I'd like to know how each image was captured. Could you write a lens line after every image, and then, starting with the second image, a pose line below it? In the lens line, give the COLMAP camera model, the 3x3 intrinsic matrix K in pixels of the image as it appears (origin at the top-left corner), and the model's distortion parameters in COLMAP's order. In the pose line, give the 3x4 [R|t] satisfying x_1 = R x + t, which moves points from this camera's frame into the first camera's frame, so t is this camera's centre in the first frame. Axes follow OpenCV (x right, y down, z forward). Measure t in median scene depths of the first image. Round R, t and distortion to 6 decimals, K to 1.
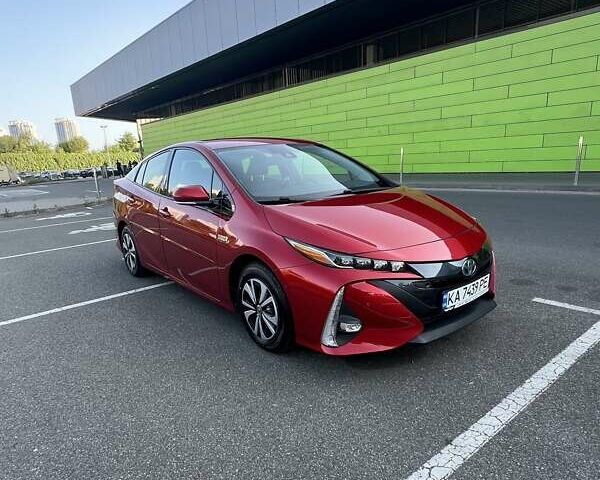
lens RADIAL K [[421.5, 0, 300.0], [0, 421.5, 240.0], [0, 0, 1]] dist [-0.008769, -0.002311]
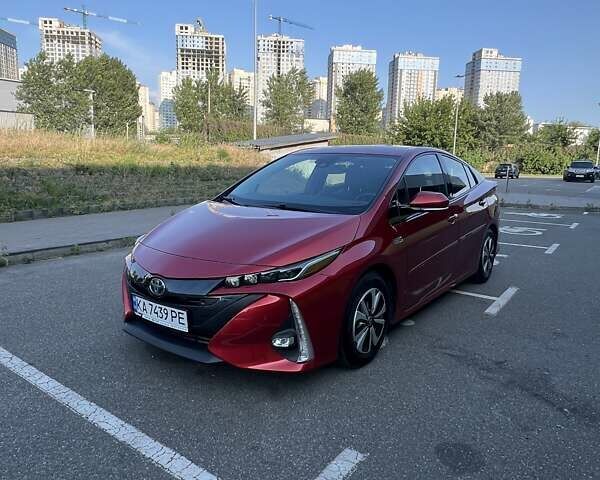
lens RADIAL K [[455.7, 0, 300.0], [0, 455.7, 240.0], [0, 0, 1]] dist [0.007434, -0.002277]
pose [[0.249206, 0.222922, -0.942445, 0.780572], [-0.220435, 0.960660, 0.168942, -0.154015], [0.943030, 0.165646, 0.288541, 0.539097]]
